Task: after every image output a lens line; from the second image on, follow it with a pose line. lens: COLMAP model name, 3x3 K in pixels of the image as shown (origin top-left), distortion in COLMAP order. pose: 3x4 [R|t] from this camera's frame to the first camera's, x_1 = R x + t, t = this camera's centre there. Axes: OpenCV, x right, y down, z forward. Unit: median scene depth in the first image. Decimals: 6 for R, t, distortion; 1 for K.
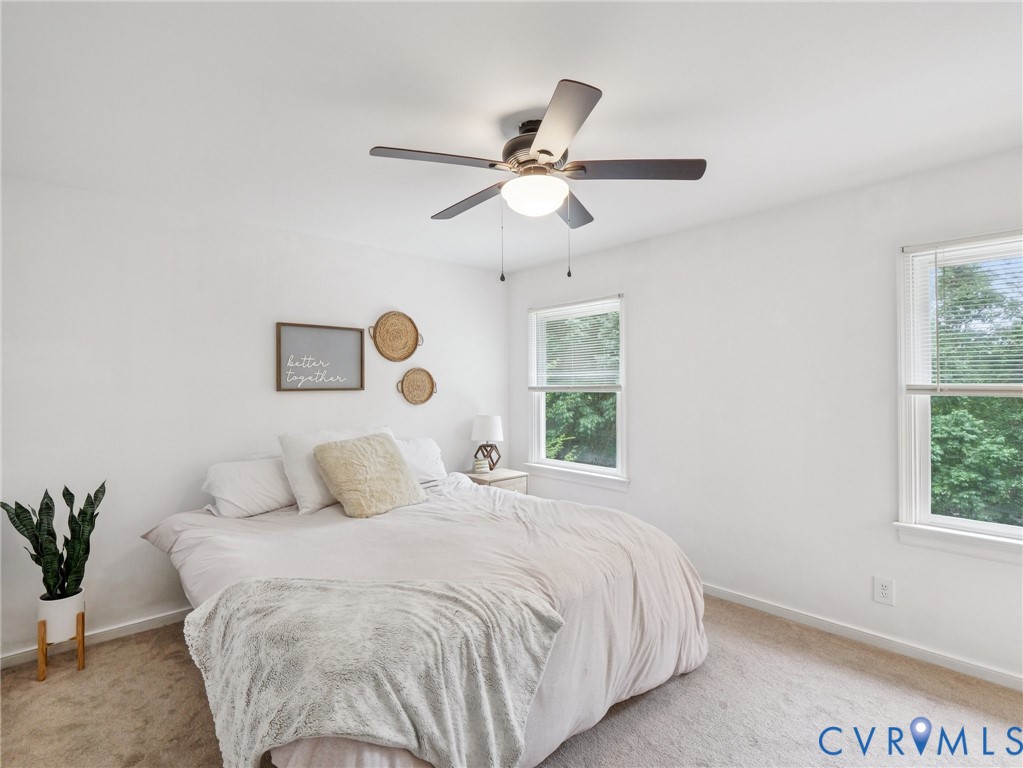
lens RADIAL K [[504.4, 0, 509.0], [0, 504.4, 383.5], [0, 0, 1]] dist [-0.010185, 0.000788]
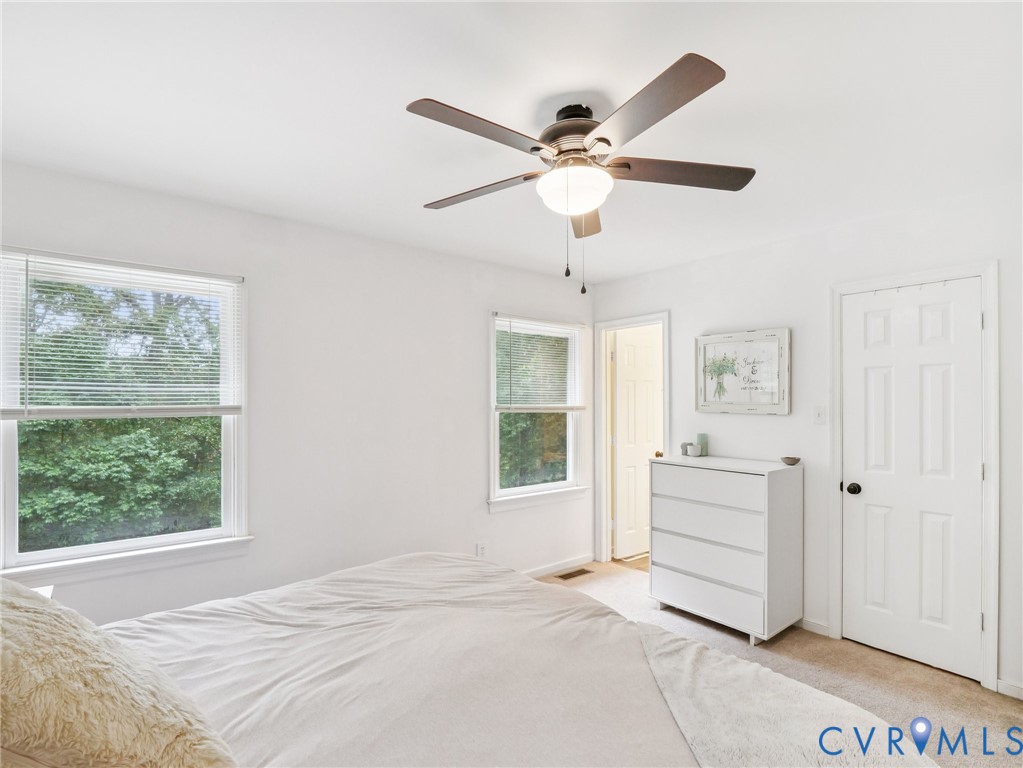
lens RADIAL K [[504.4, 0, 496.3], [0, 504.4, 404.3], [0, 0, 1]] dist [-0.010185, 0.000788]
pose [[0.074298, 0.002049, 0.997234, -0.126160], [-0.001672, 0.999997, -0.001930, 0.000543], [-0.997235, -0.001524, 0.074301, 0.162286]]
